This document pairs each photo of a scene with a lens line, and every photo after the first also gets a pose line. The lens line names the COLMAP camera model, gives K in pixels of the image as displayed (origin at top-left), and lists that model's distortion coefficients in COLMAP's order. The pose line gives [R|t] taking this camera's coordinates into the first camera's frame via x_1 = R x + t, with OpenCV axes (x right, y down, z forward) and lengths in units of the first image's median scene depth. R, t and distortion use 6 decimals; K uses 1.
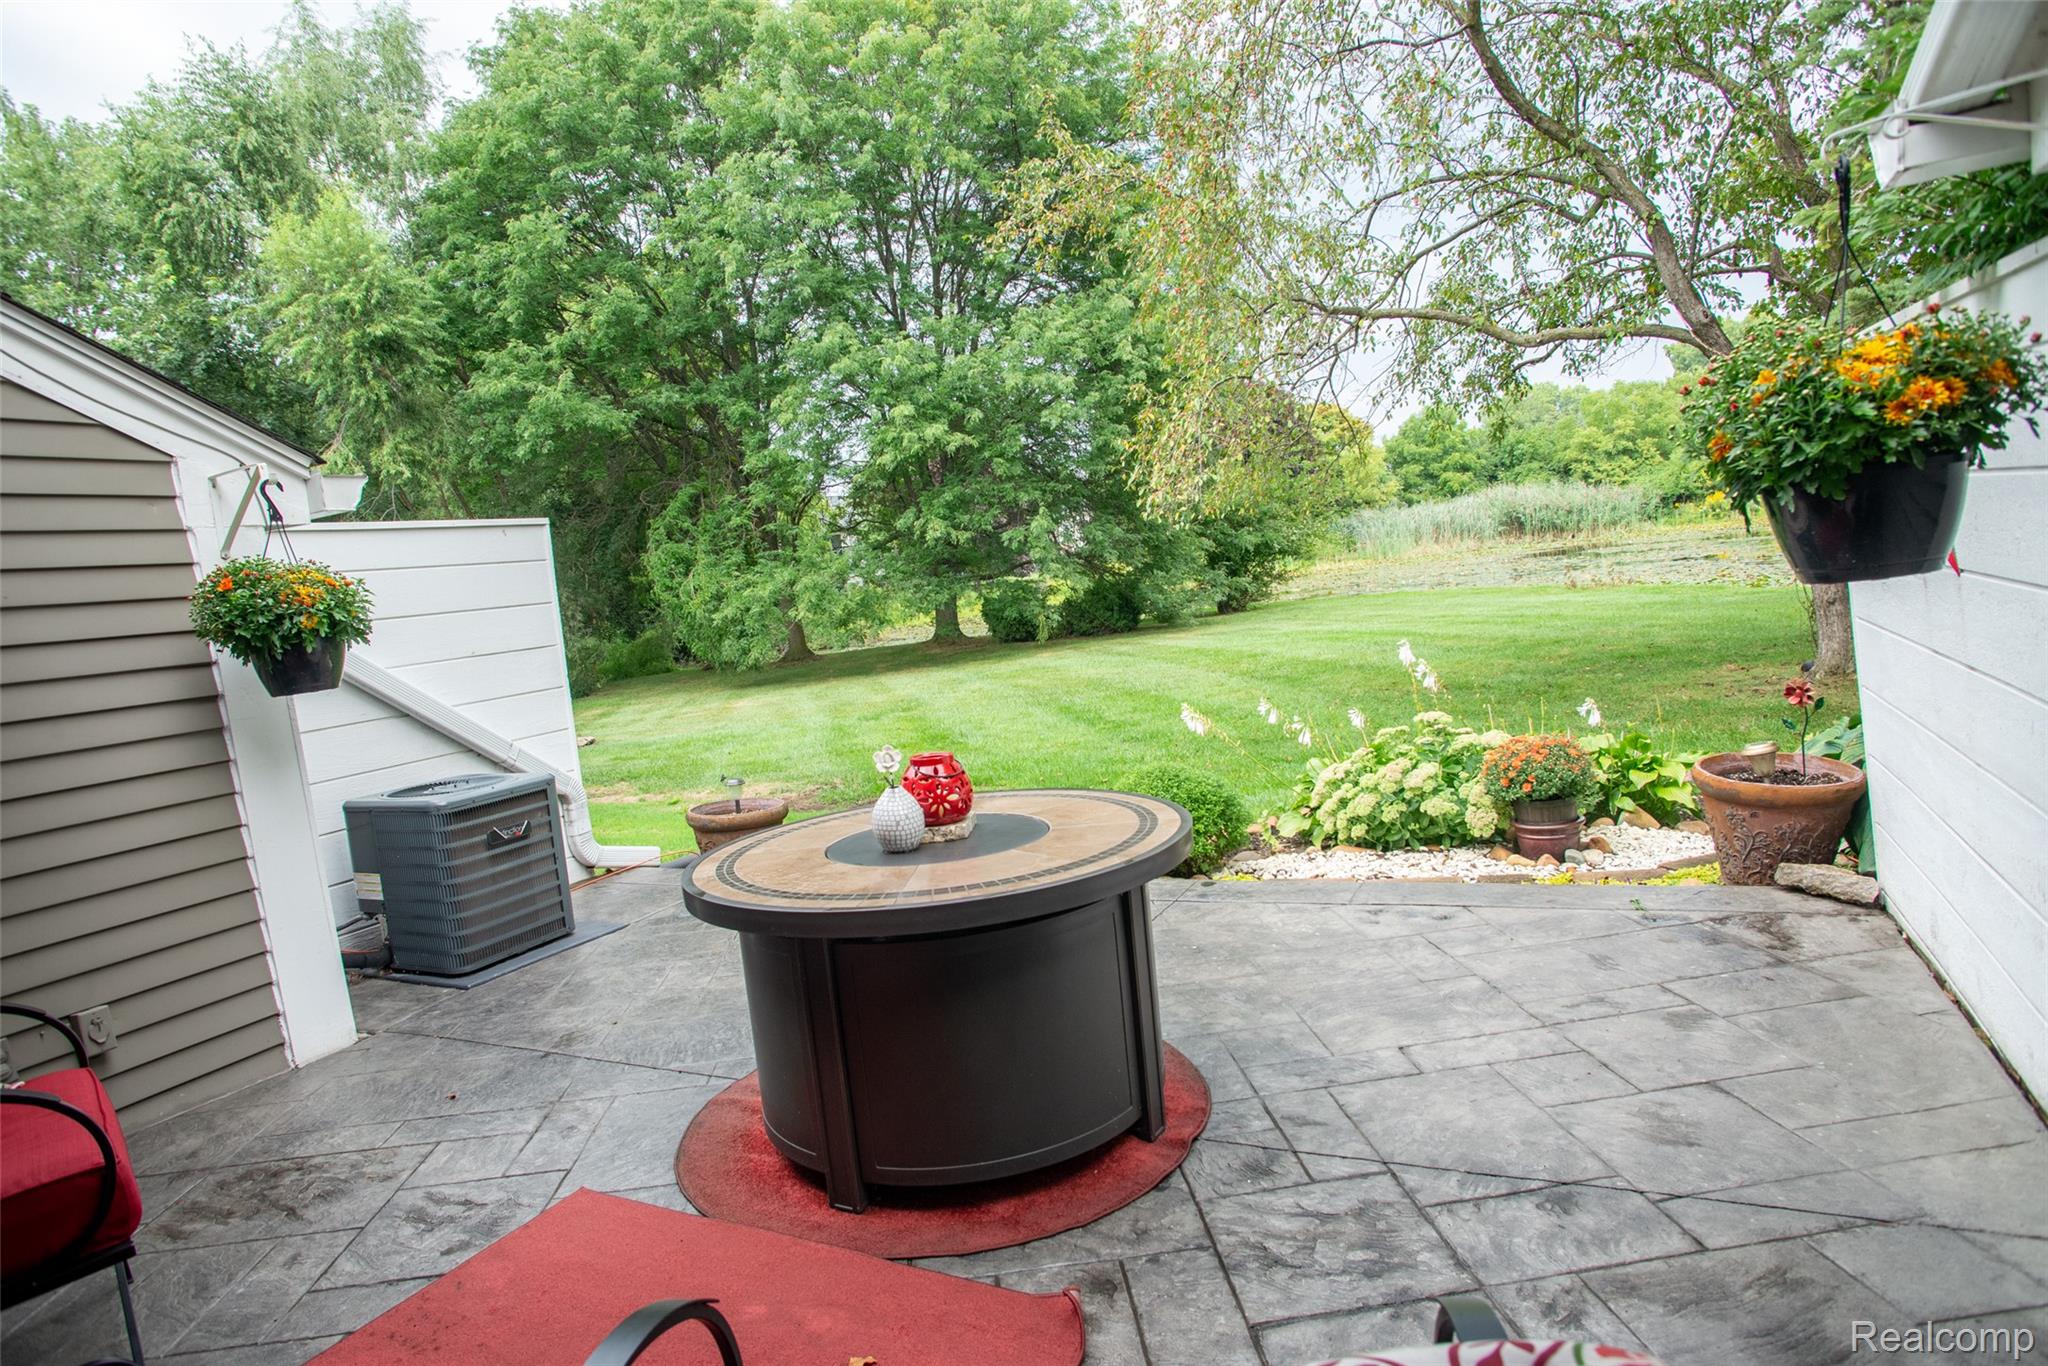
lens RADIAL K [[1165.6, 0, 1014.4], [0, 1165.6, 687.1], [0, 0, 1]] dist [-0.067926, 0.034013]
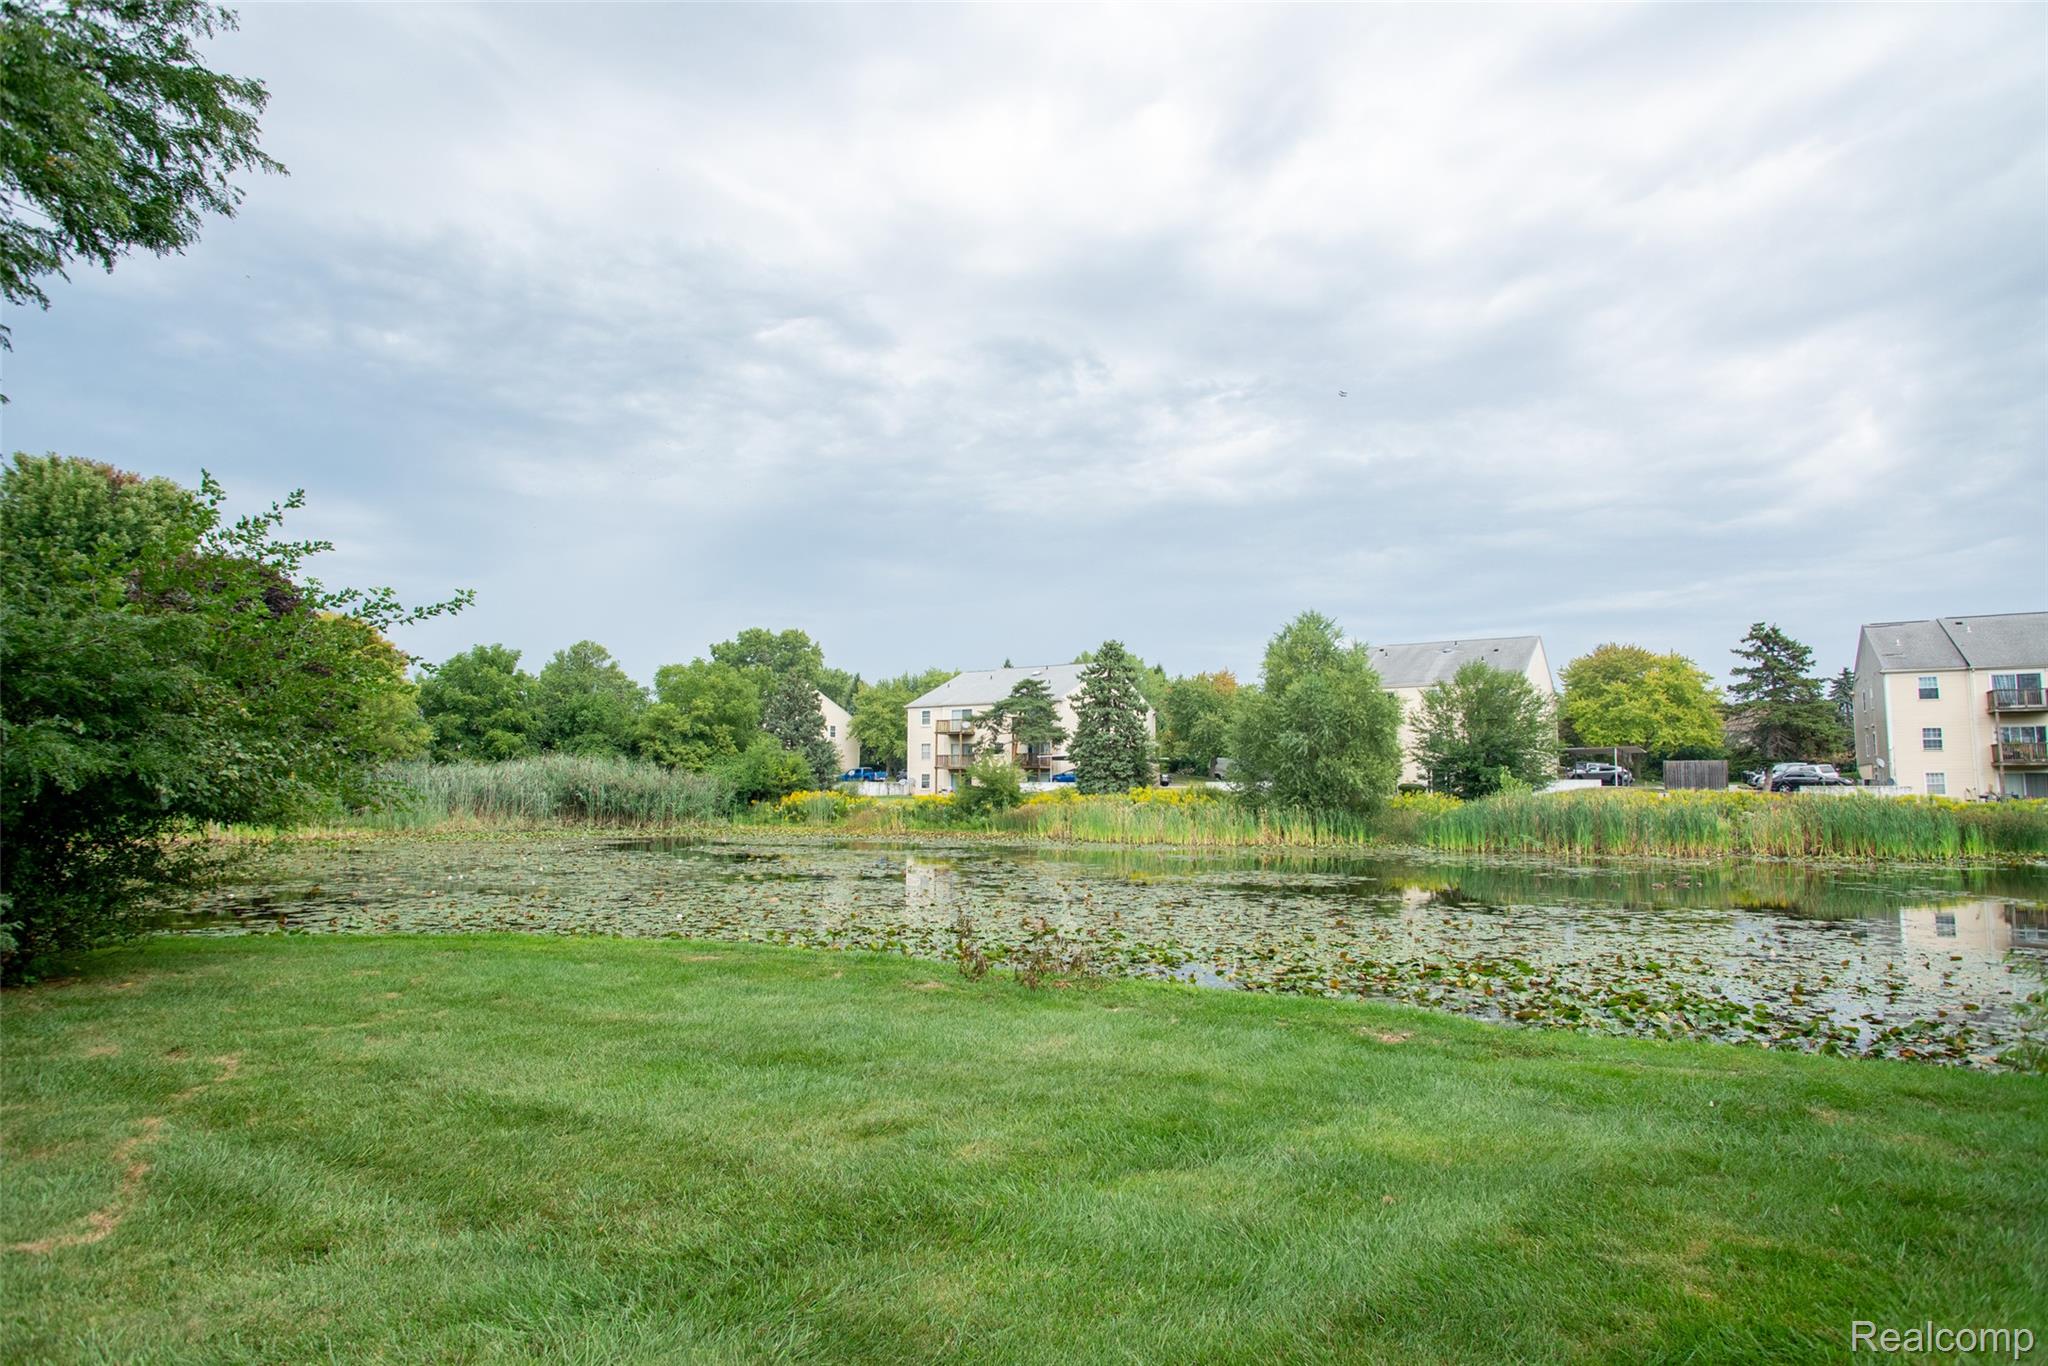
lens RADIAL K [[1165.6, 0, 1013.8], [0, 1165.6, 681.4], [0, 0, 1]] dist [-0.067926, 0.034013]
pose [[0.696367, 0.186638, 0.692993, 0.067621], [-0.017093, 0.969633, -0.243967, -0.029933], [-0.717482, 0.158045, 0.678411, 0.201860]]
